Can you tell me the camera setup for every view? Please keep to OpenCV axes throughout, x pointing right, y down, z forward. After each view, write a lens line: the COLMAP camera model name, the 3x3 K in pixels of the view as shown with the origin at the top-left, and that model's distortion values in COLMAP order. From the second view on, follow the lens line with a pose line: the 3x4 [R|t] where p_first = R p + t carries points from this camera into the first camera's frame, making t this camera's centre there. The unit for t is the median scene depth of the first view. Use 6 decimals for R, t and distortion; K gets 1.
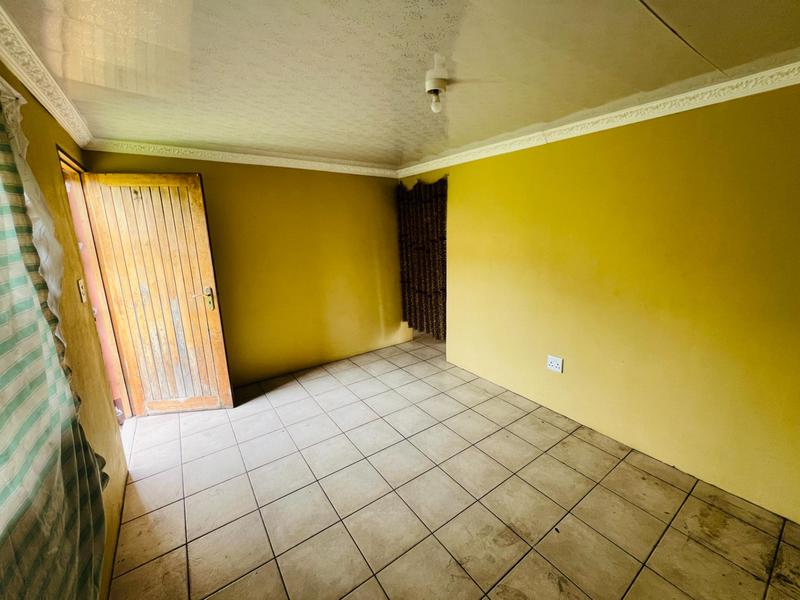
lens RADIAL K [[321.5, 0, 399.8], [0, 321.5, 299.6], [0, 0, 1]] dist [-0.001187, 0.000394]
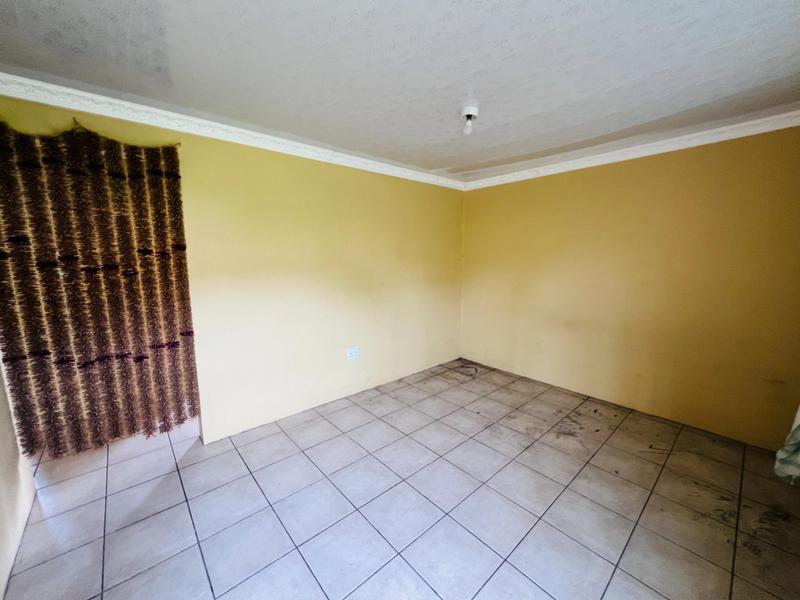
lens RADIAL K [[321.5, 0, 400.5], [0, 321.5, 300.6], [0, 0, 1]] dist [-0.001187, 0.000394]
pose [[-0.104690, -0.133954, 0.985442, -0.708310], [0.223193, 0.962446, 0.154540, -0.133915], [-0.969136, 0.236123, -0.070861, 0.931937]]
